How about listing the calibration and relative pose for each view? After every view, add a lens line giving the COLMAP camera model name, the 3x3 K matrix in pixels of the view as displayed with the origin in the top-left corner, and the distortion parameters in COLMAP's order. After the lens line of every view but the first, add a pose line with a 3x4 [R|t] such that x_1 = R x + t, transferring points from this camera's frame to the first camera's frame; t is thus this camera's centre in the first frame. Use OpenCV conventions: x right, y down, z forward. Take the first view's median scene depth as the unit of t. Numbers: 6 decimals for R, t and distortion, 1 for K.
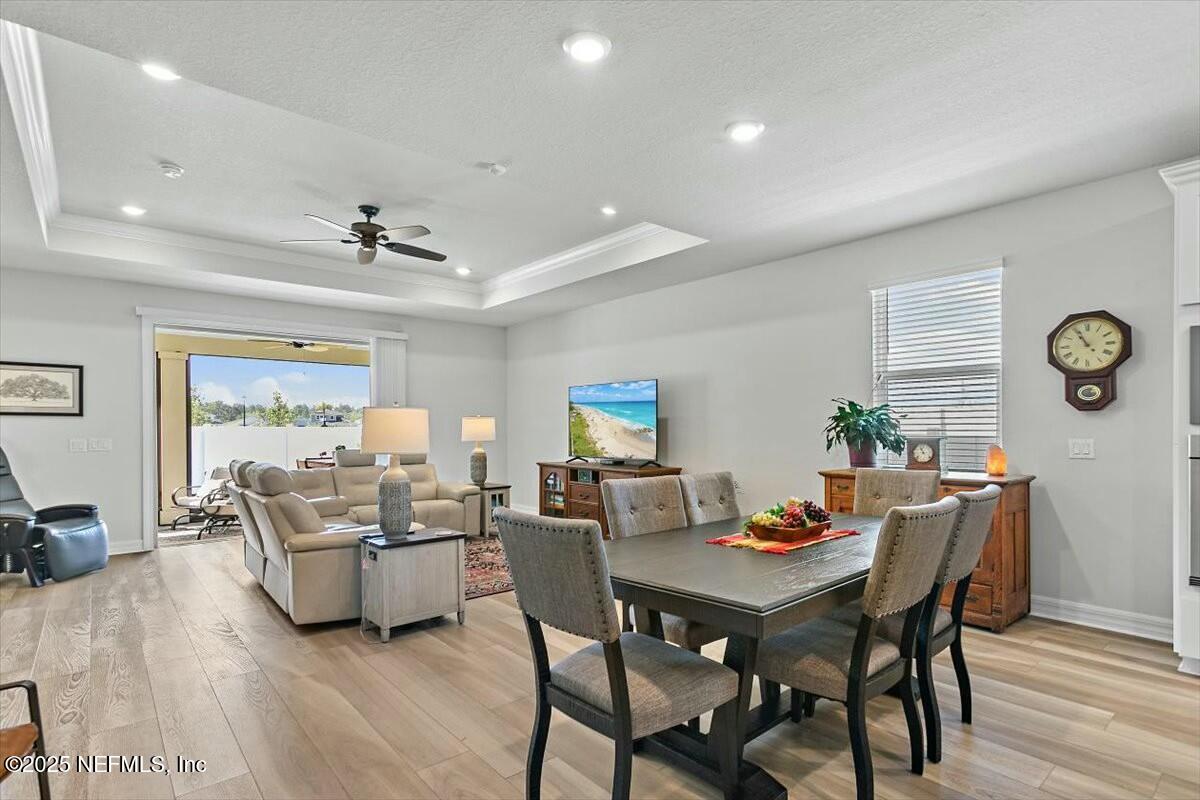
lens RADIAL K [[590.4, 0, 599.3], [0, 590.4, 425.0], [0, 0, 1]] dist [-0.001102, -0.000067]
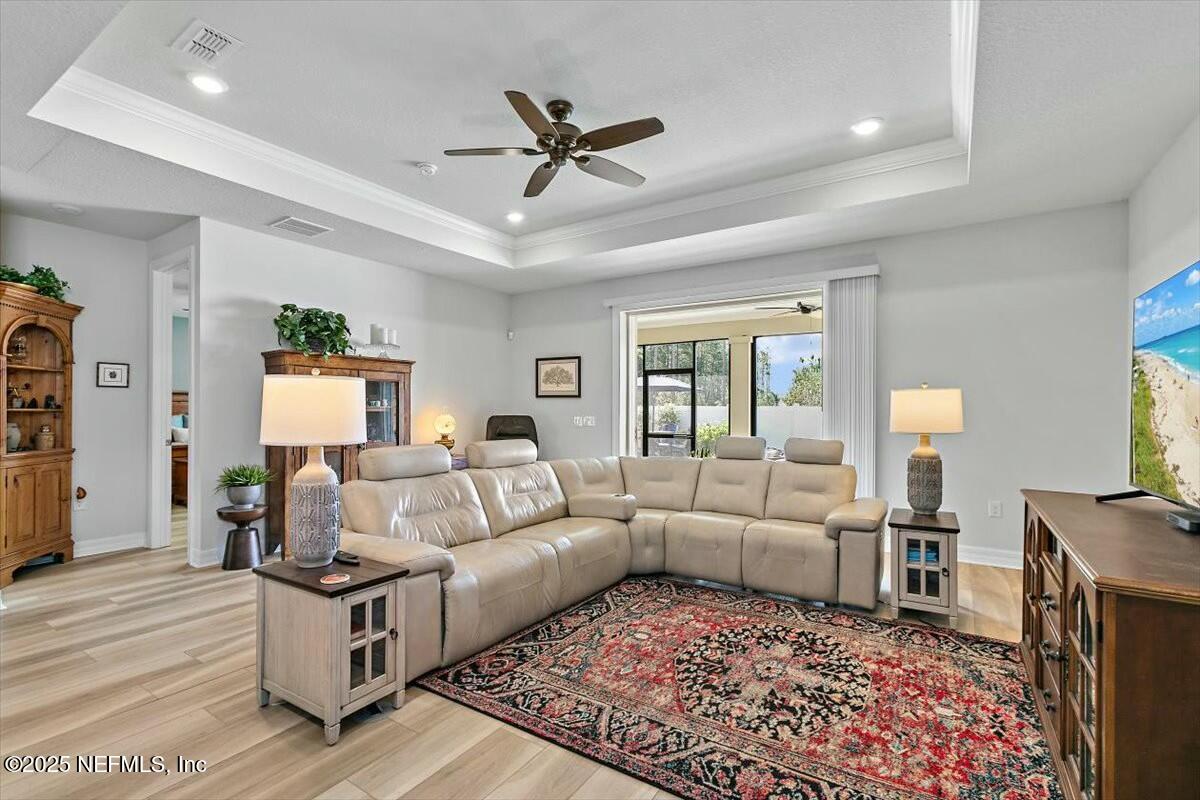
lens RADIAL K [[547.9, 0, 600.0], [0, 547.9, 400.0], [0, 0, 1]] dist [-0.001589, -0.000130]
pose [[0.284023, -0.013951, -0.958716, 0.228548], [-0.003746, 0.999870, -0.015659, 0.008137], [0.958810, 0.008039, 0.283934, 0.713869]]
